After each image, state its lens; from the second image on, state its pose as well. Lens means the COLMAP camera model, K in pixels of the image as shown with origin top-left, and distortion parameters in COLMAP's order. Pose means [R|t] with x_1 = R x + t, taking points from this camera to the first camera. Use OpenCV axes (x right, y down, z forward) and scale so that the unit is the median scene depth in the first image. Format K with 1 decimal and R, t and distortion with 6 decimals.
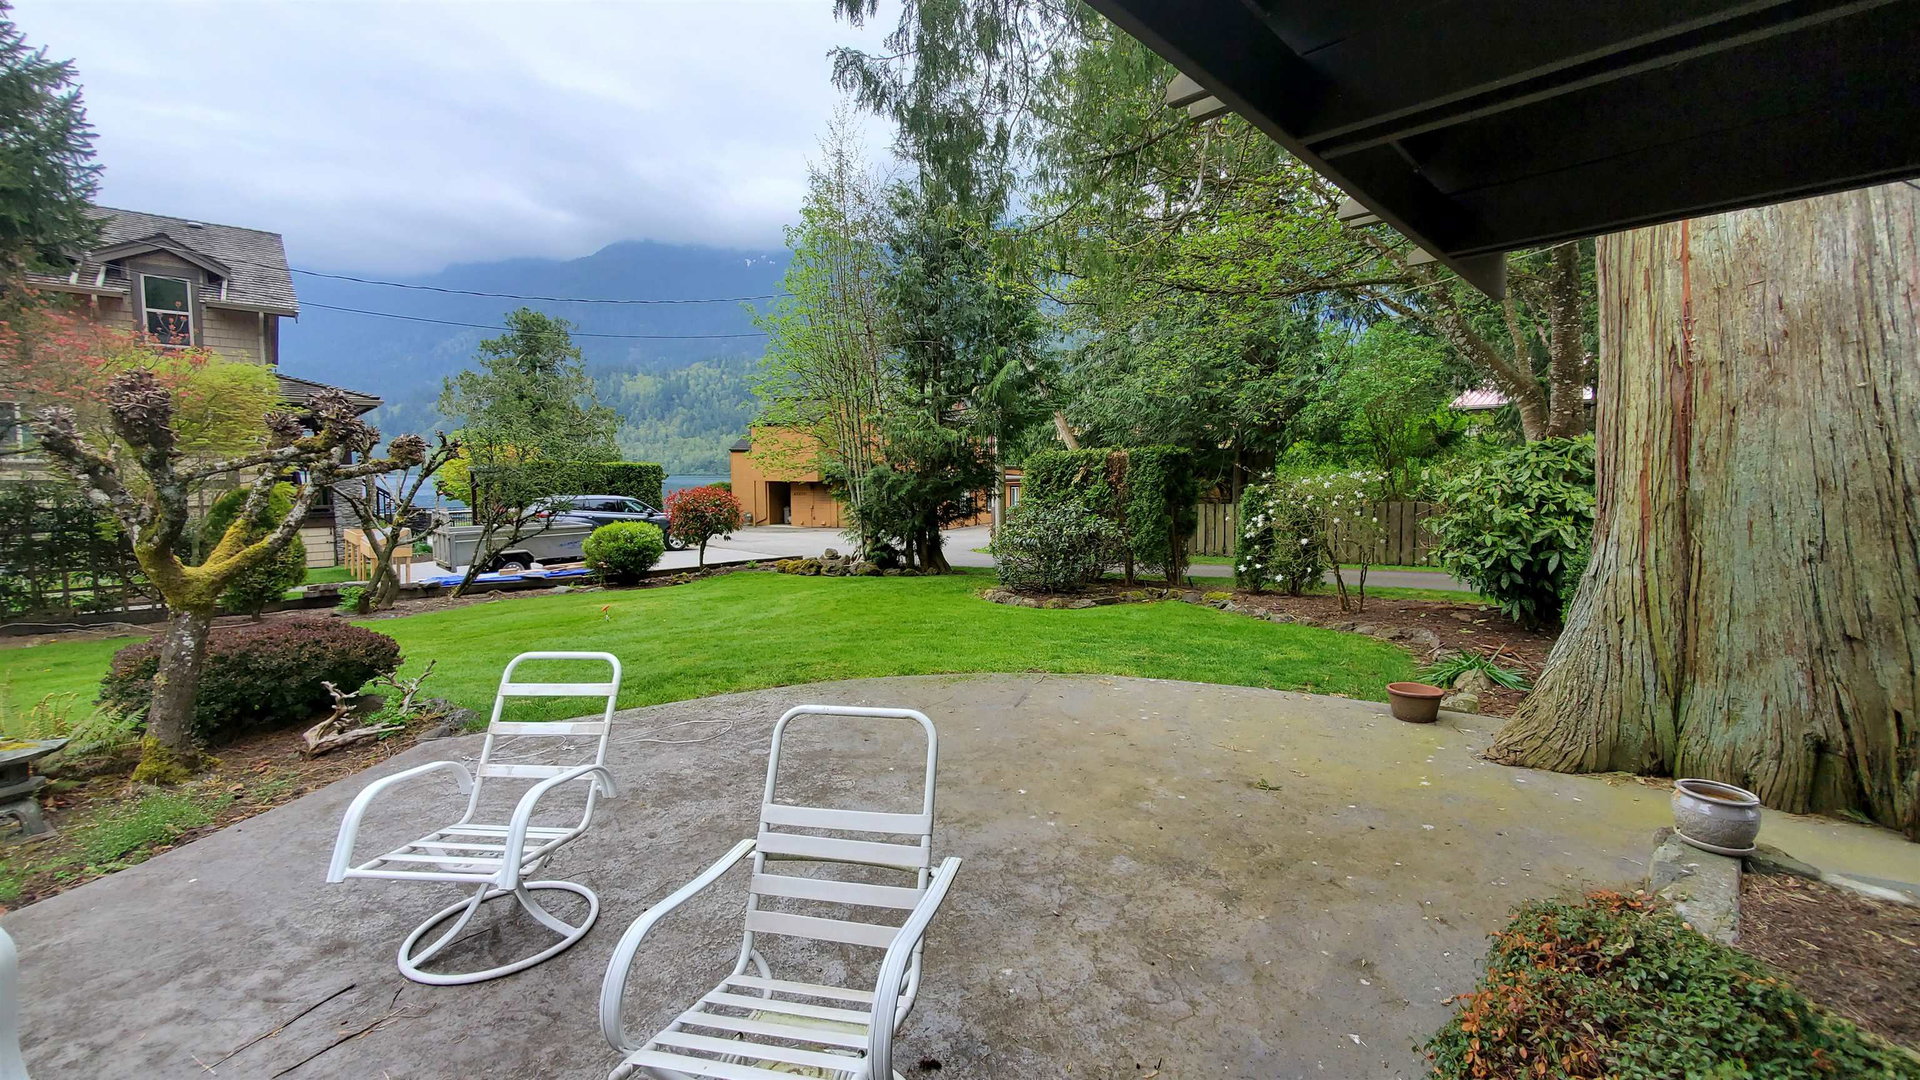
lens RADIAL K [[767.7, 0, 977.9], [0, 767.7, 530.4], [0, 0, 1]] dist [0.000525, -0.001686]
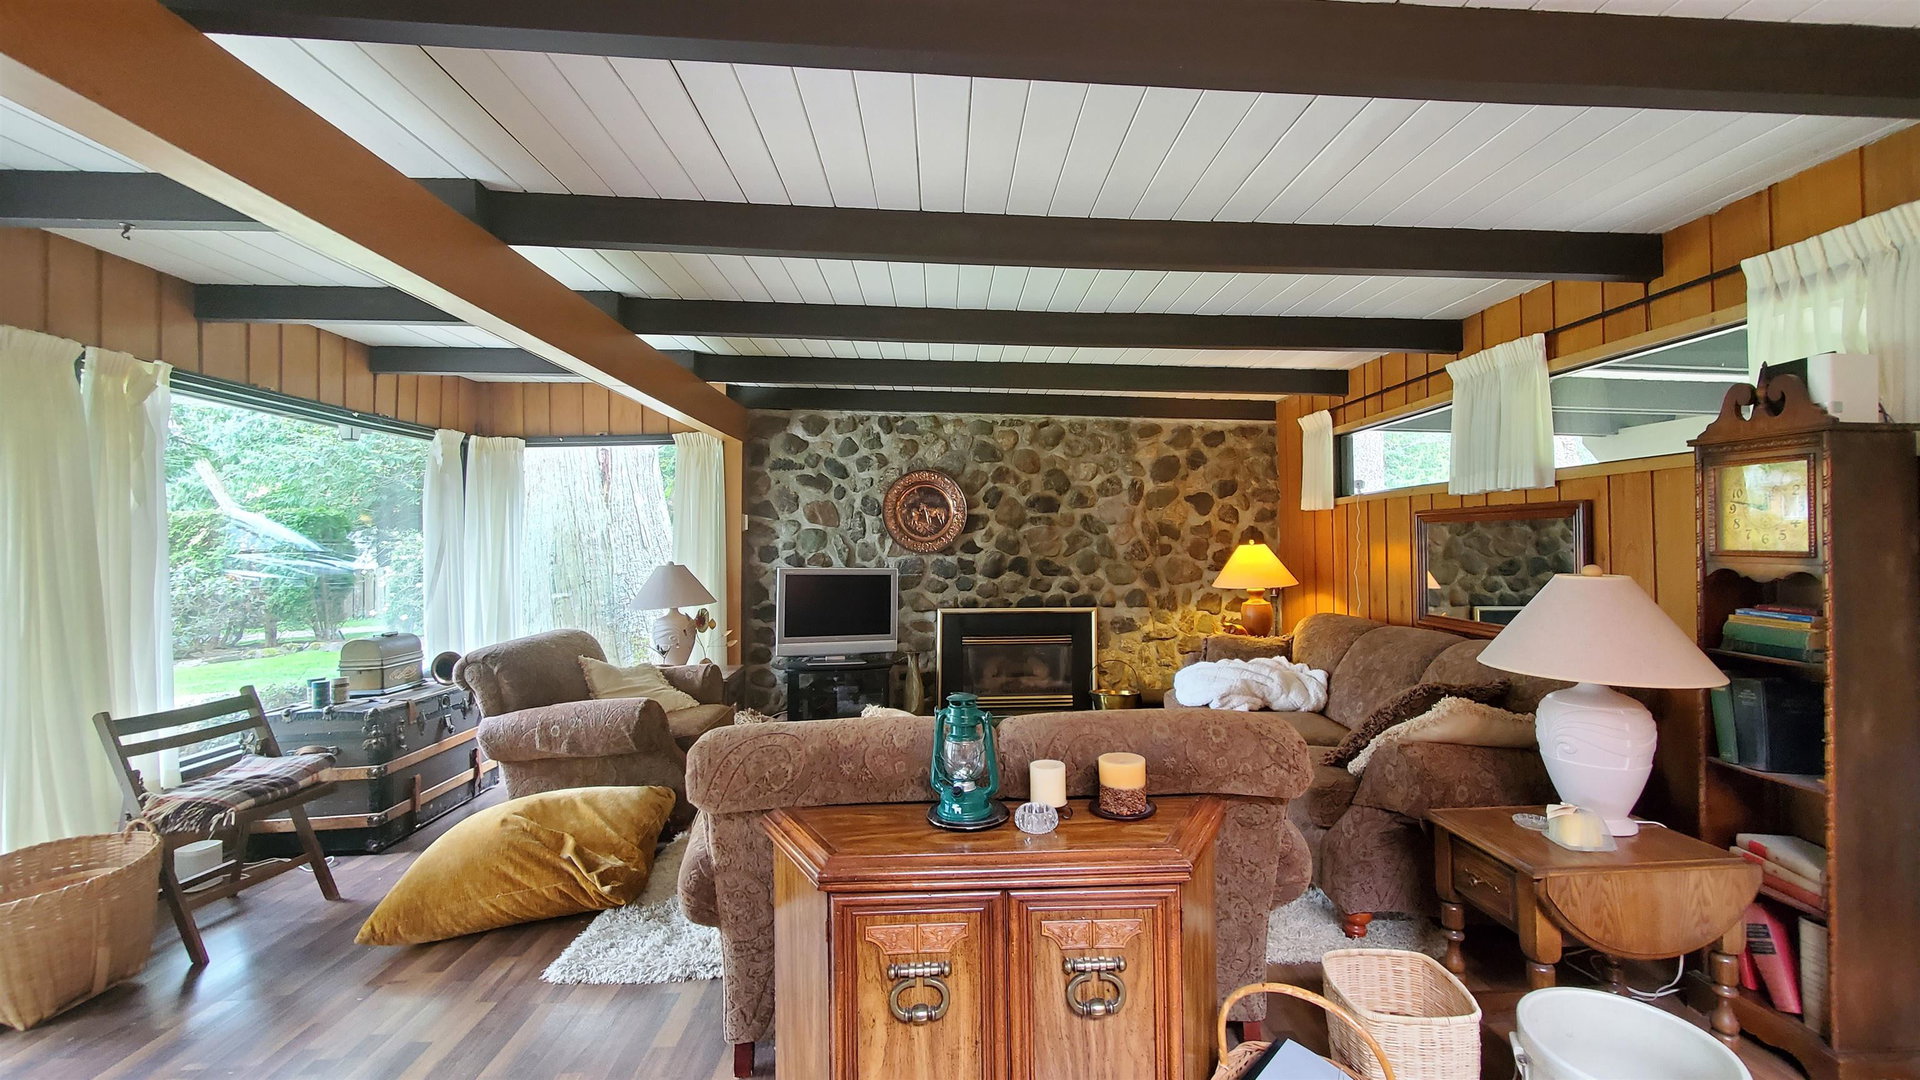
lens RADIAL K [[767.7, 0, 985.7], [0, 767.7, 528.1], [0, 0, 1]] dist [0.000525, -0.001686]
pose [[0.664746, 0.002854, 0.747064, 0.105444], [0.065230, 0.995952, -0.061848, 0.063092], [-0.744216, 0.089844, 0.661869, -0.565331]]
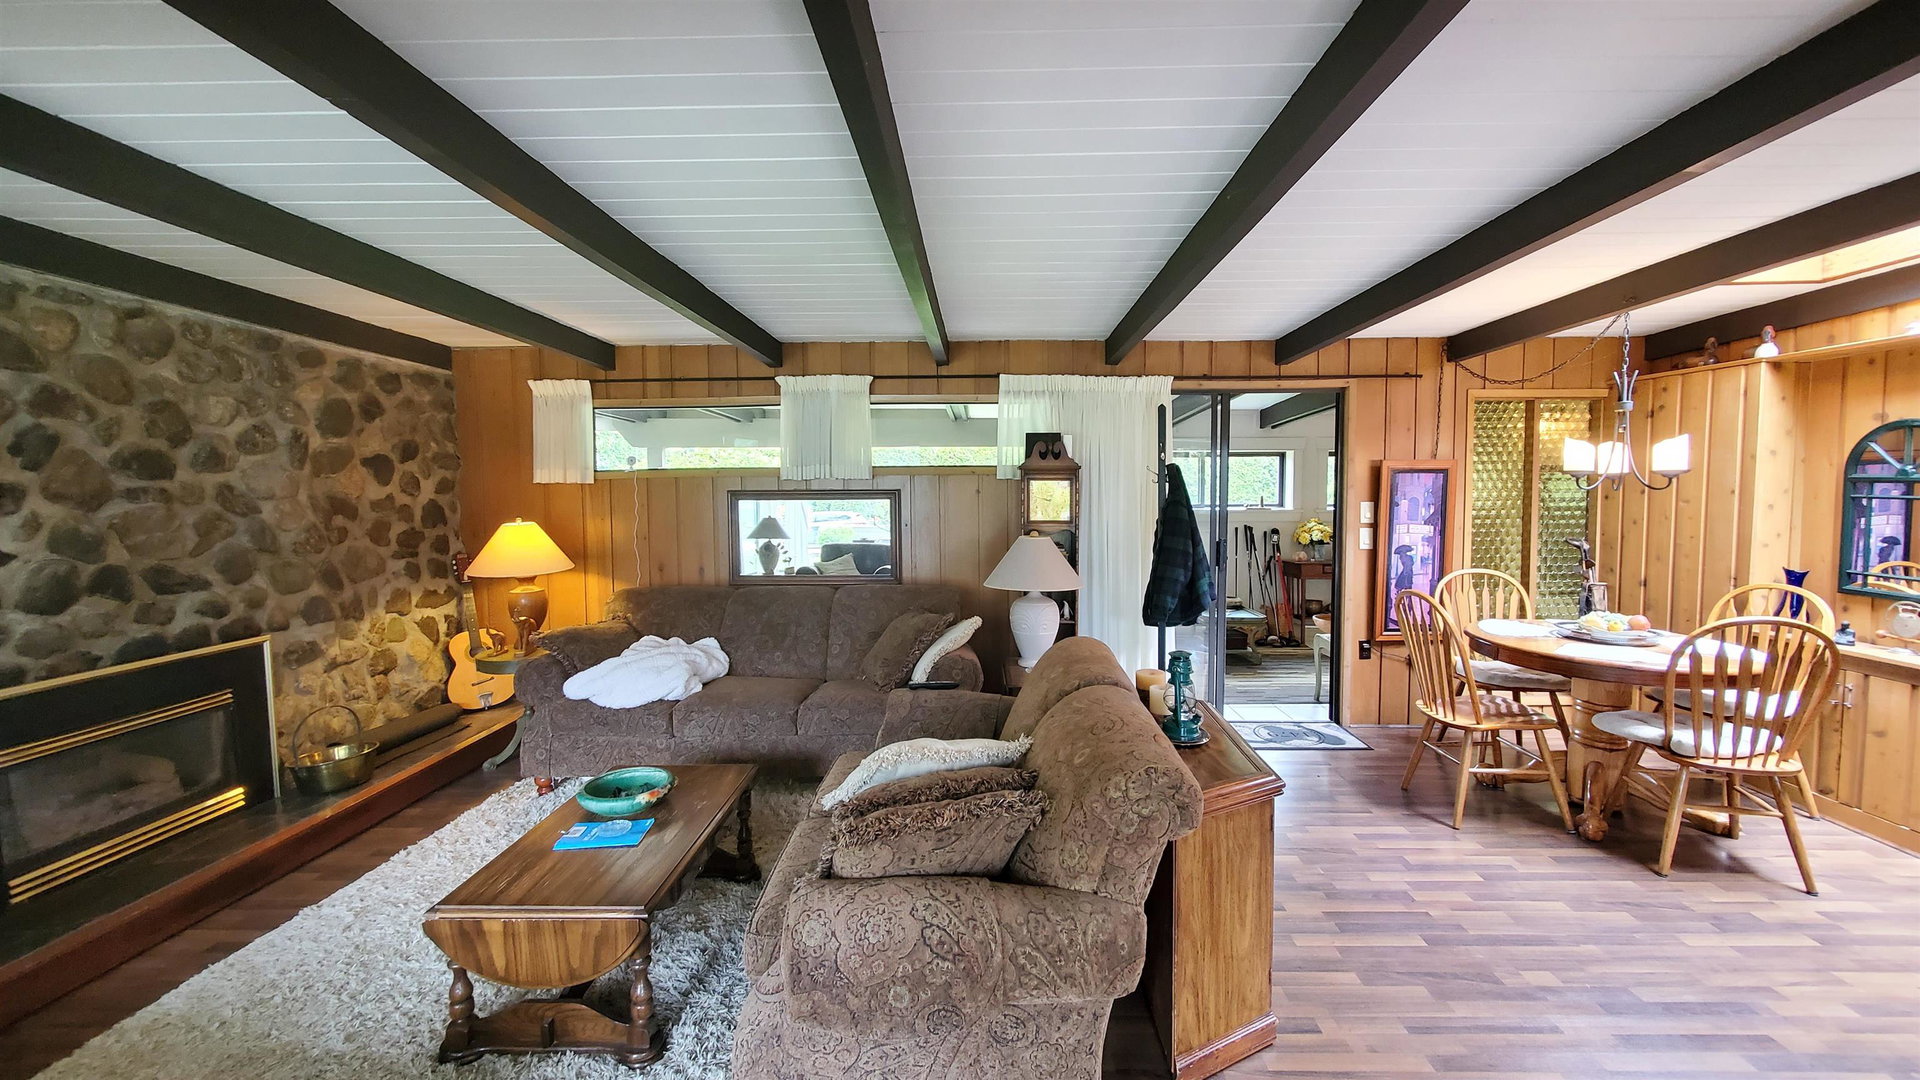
lens RADIAL K [[767.7, 0, 981.7], [0, 767.7, 523.5], [0, 0, 1]] dist [0.000525, -0.001686]
pose [[-0.705324, -0.037725, 0.707881, 0.107388], [0.053807, 0.992853, 0.106525, 0.013372], [-0.706841, 0.113223, -0.698253, -0.173217]]
